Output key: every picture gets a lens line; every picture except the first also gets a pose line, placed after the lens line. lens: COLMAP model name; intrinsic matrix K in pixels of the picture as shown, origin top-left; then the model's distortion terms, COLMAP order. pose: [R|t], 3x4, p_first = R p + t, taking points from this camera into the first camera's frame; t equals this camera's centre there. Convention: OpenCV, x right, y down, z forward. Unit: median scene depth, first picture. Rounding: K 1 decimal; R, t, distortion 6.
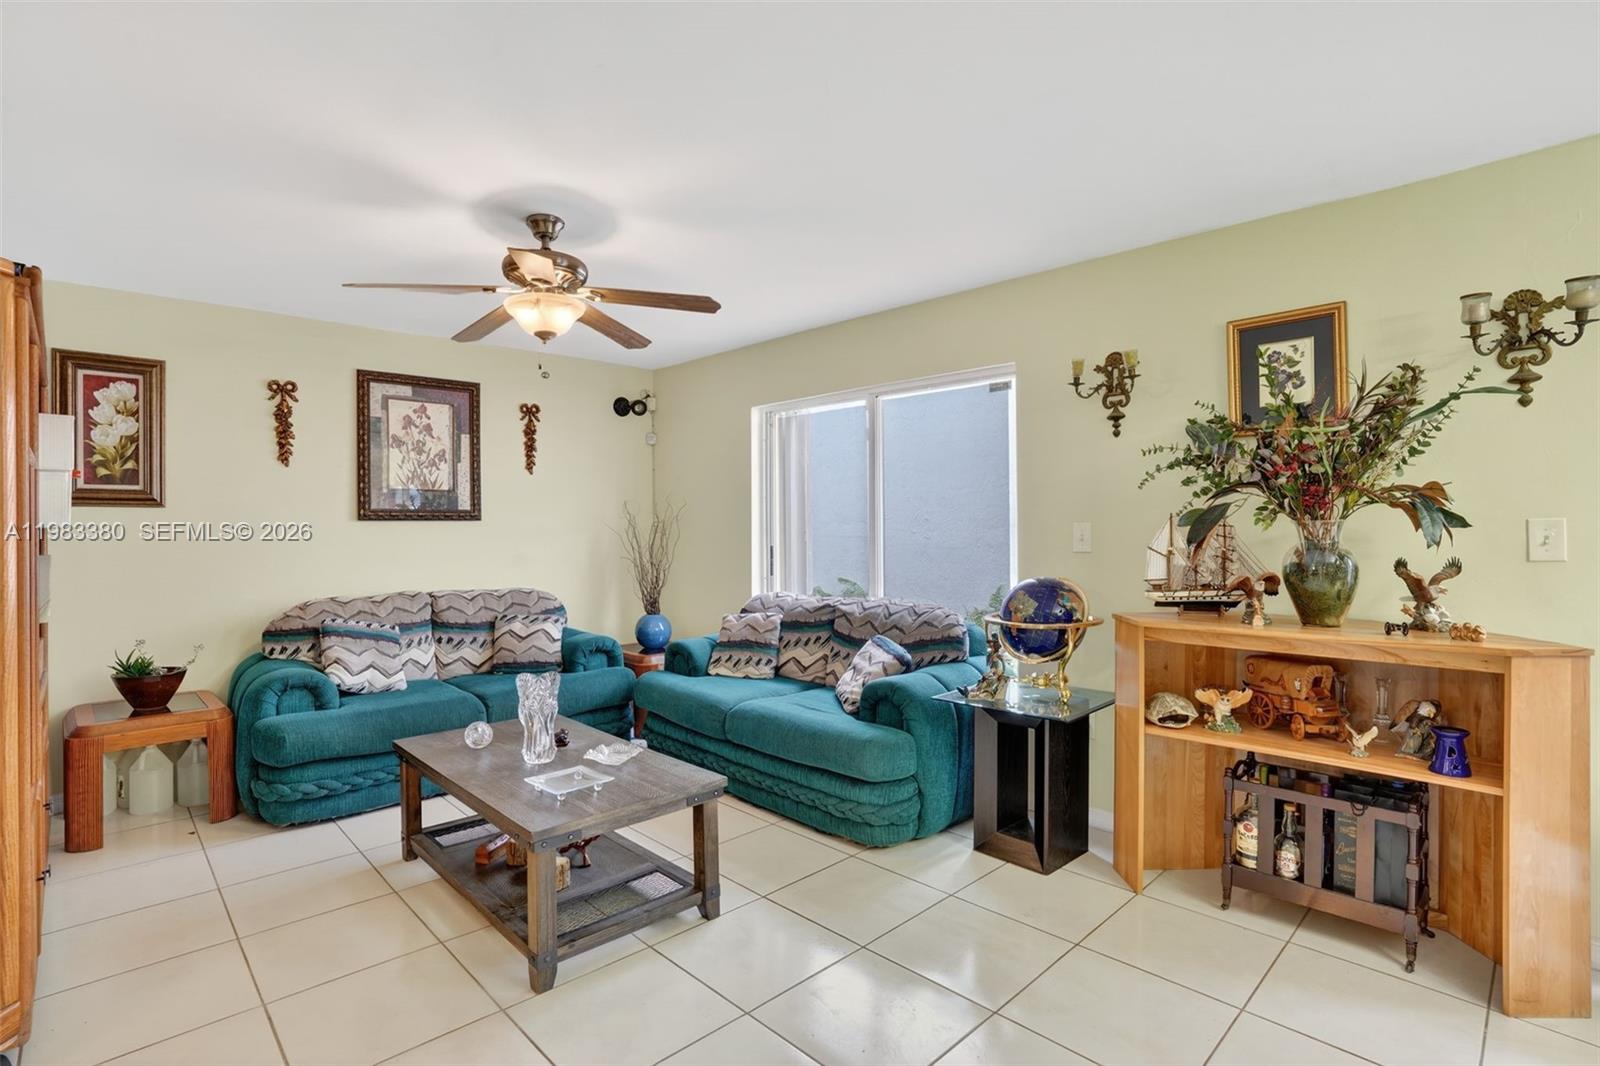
lens RADIAL K [[757.4, 0, 860.6], [0, 757.4, 536.8], [0, 0, 1]] dist [-0.036656, 0.000518]
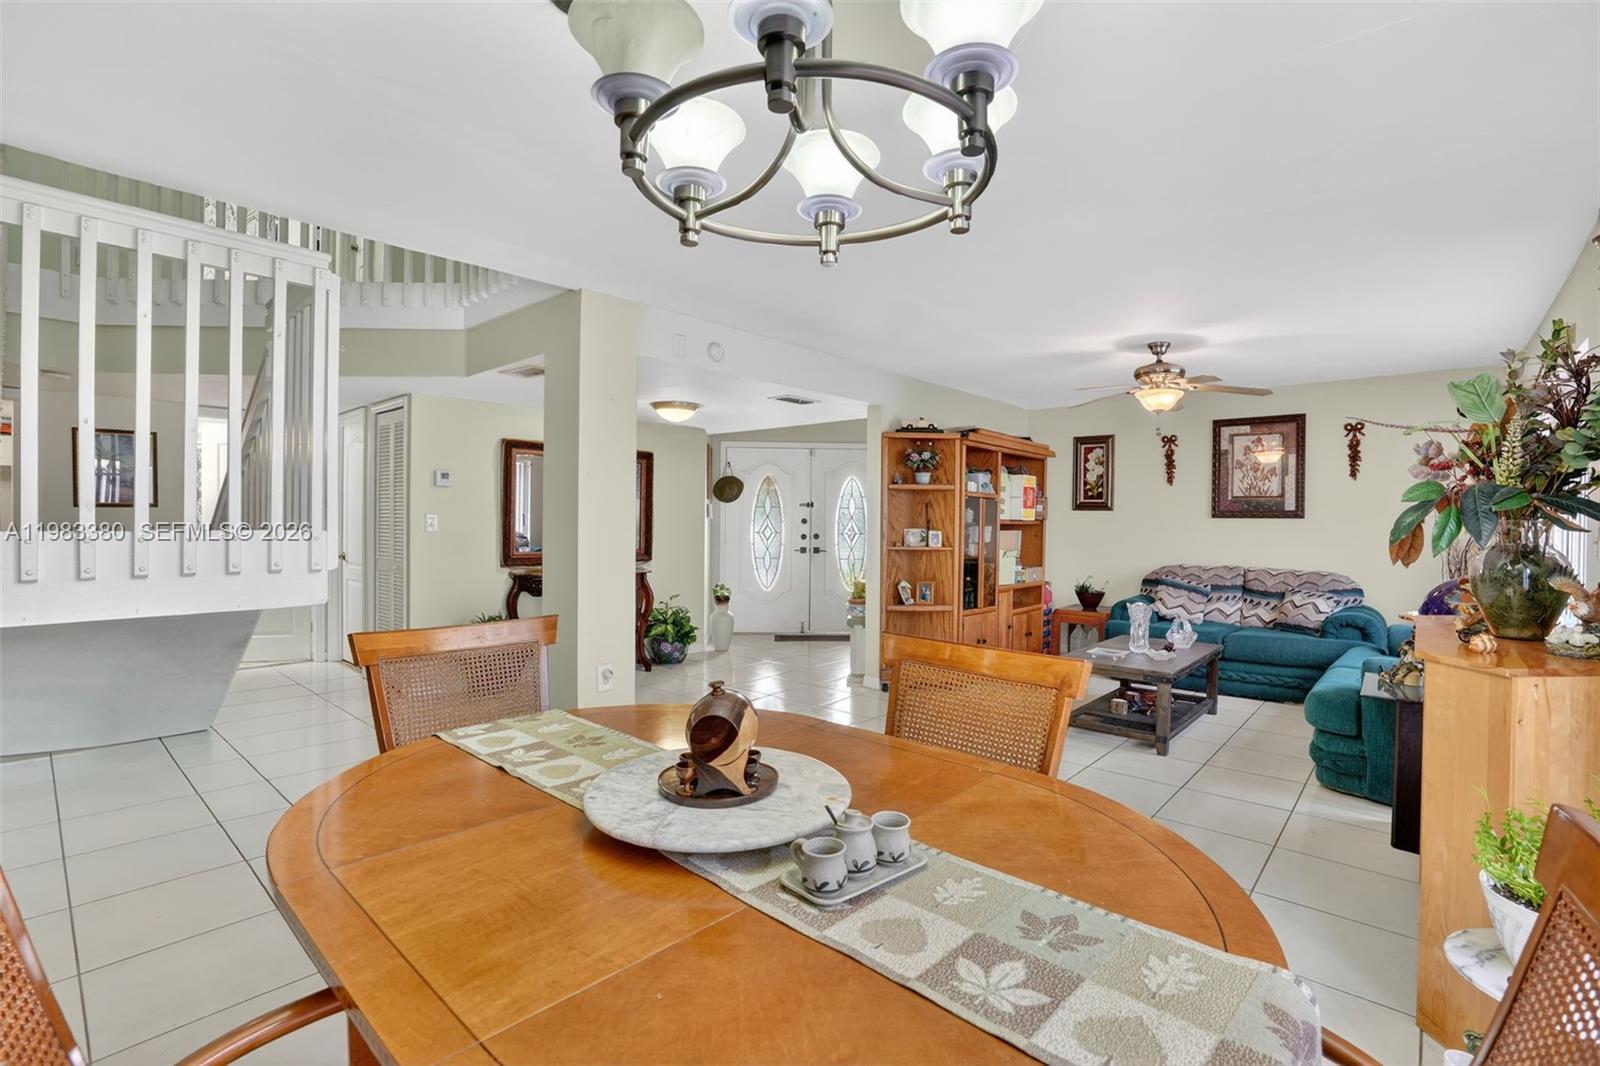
lens RADIAL K [[735.1, 0, 796.0], [0, 735.1, 531.1], [0, 0, 1]] dist [-0.036847, 0.005011]
pose [[0.066550, 0.016298, -0.997650, 0.769608], [-0.026559, 0.999541, 0.014557, 0.006786], [0.997430, 0.025528, 0.066953, 0.034015]]
